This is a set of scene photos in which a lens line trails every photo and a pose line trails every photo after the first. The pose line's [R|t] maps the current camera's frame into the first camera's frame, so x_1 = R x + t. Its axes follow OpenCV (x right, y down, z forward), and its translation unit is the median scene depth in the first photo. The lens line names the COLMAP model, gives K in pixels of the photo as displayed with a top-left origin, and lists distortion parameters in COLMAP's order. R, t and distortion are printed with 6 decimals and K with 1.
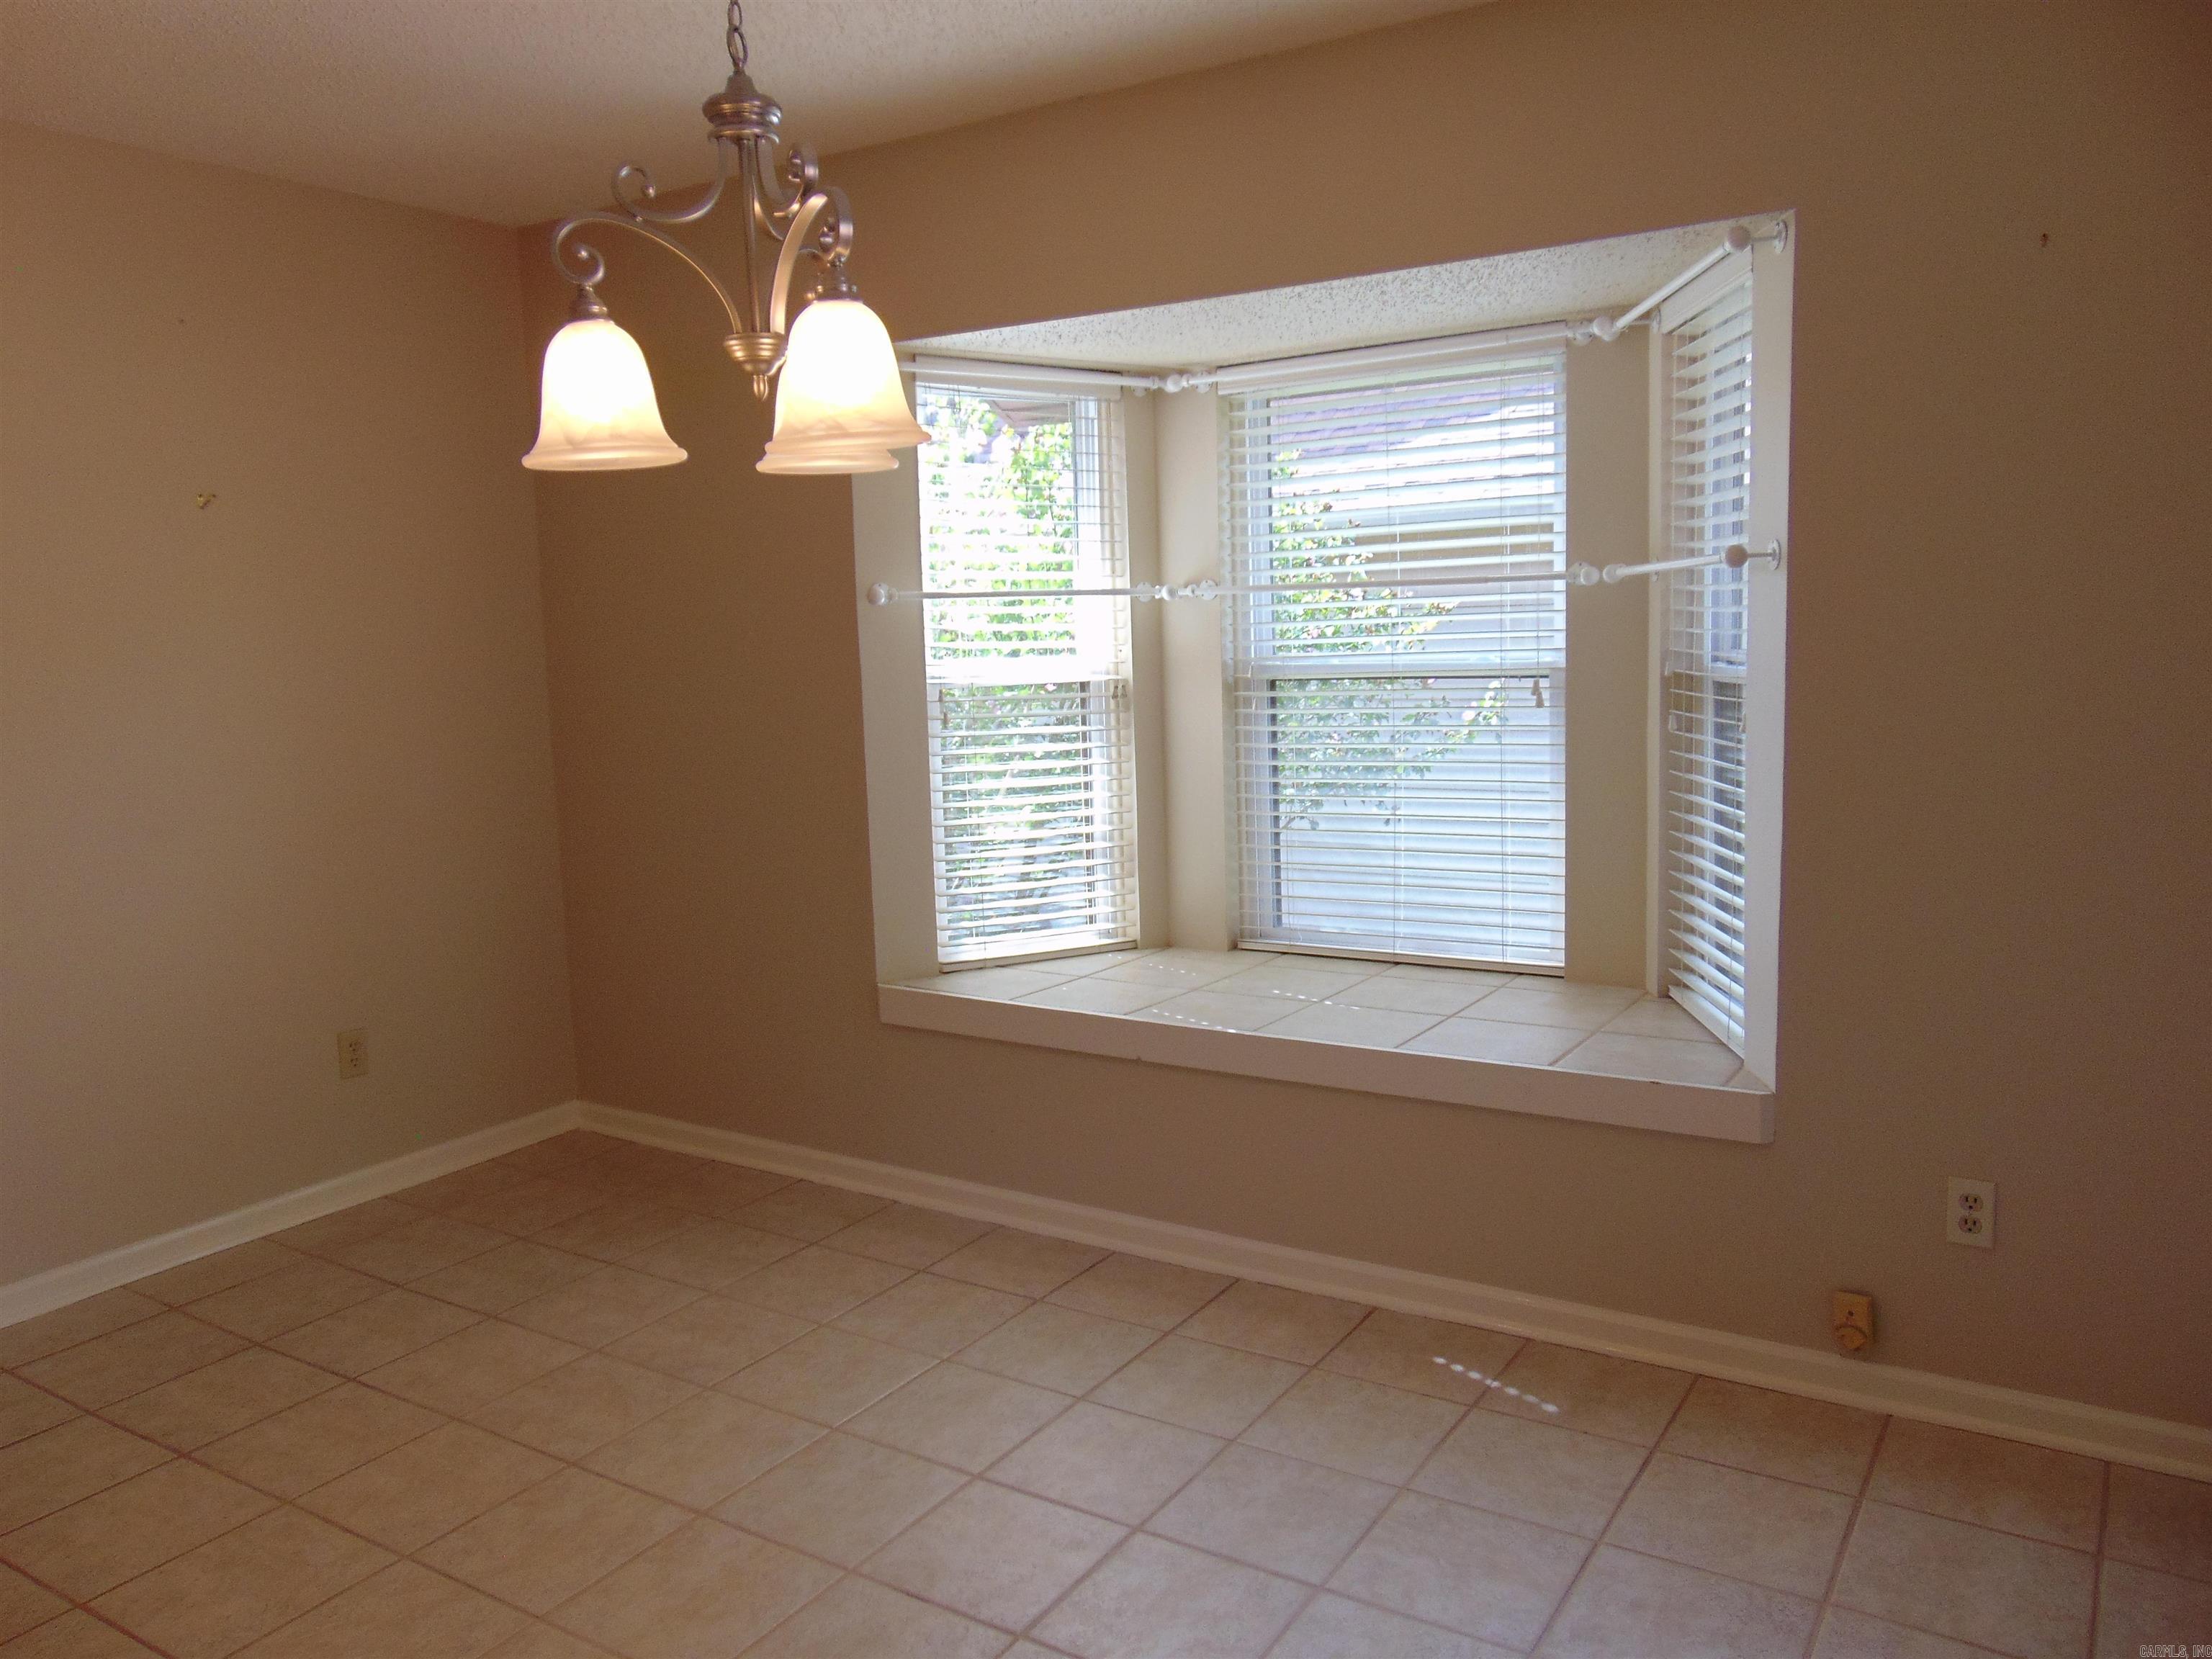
lens RADIAL K [[1663.2, 0, 1103.6], [0, 1663.2, 827.4], [0, 0, 1]] dist [-0.029063, 0.060391]
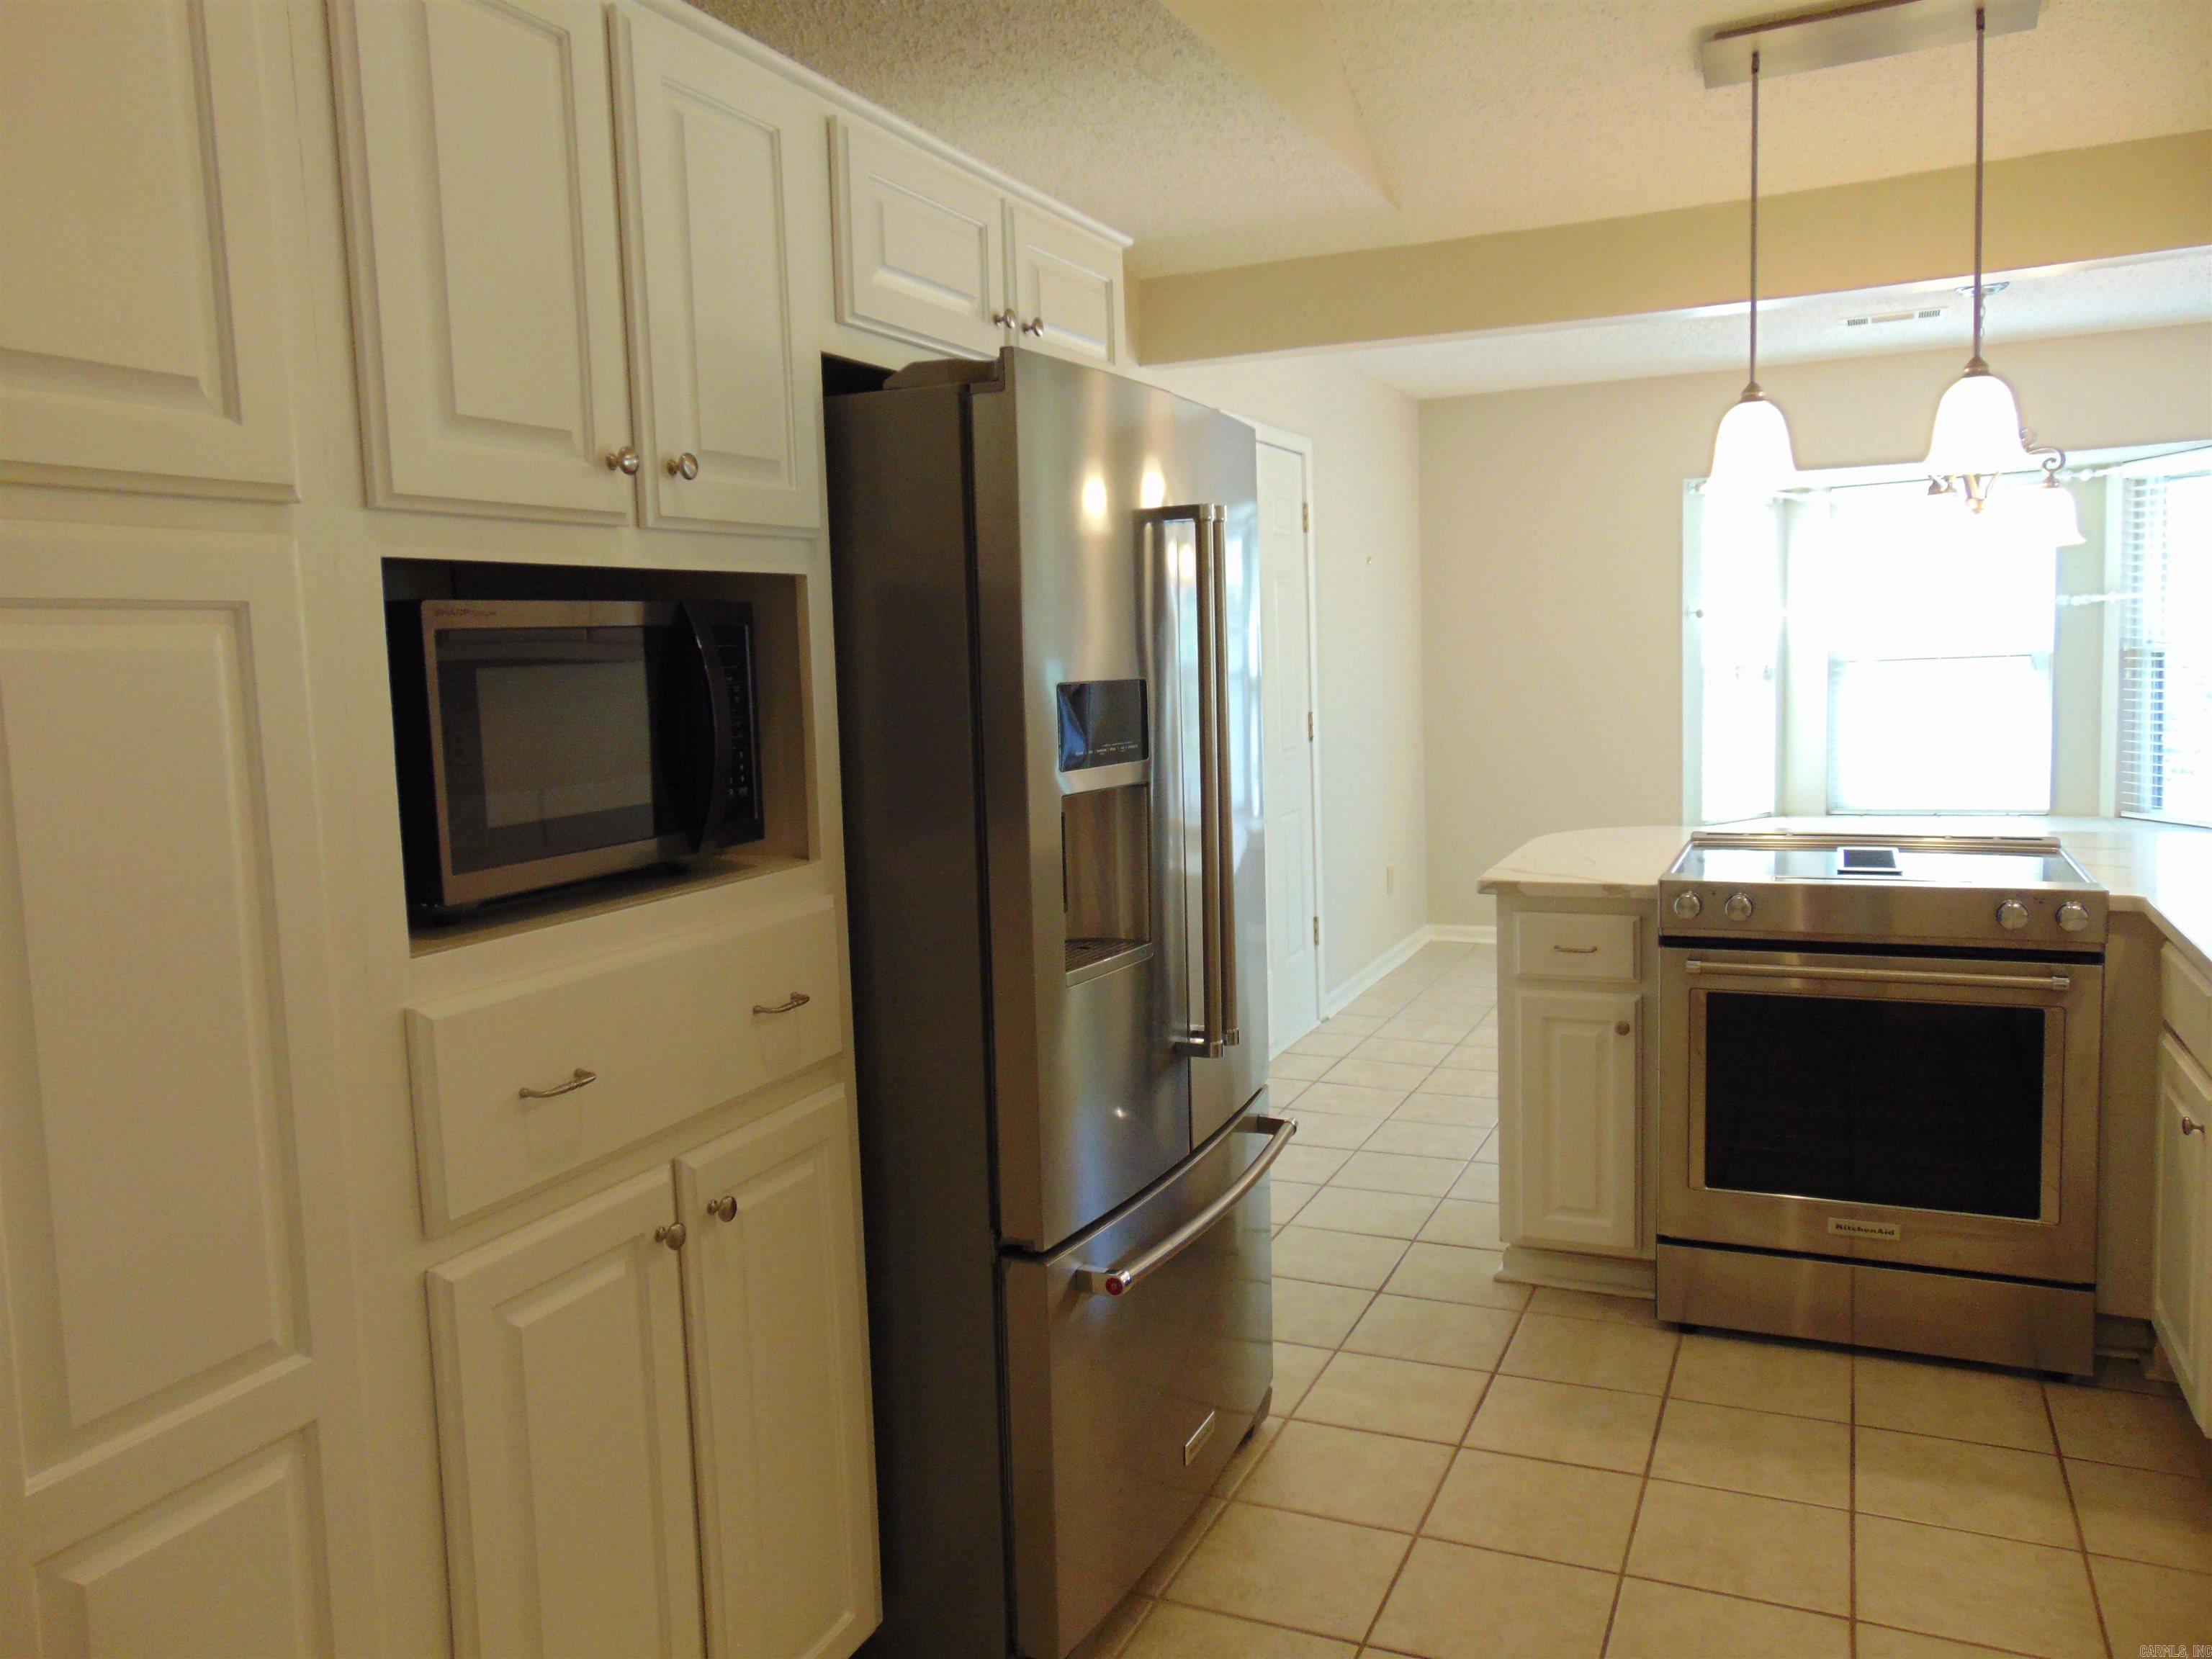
lens RADIAL K [[1663.2, 0, 1101.0], [0, 1663.2, 830.8], [0, 0, 1]] dist [-0.029063, 0.060391]
pose [[0.989615, -0.015891, 0.142860, -0.949783], [0.019682, 0.999490, -0.025166, 0.121435], [-0.142387, 0.027716, 0.989423, -0.635095]]
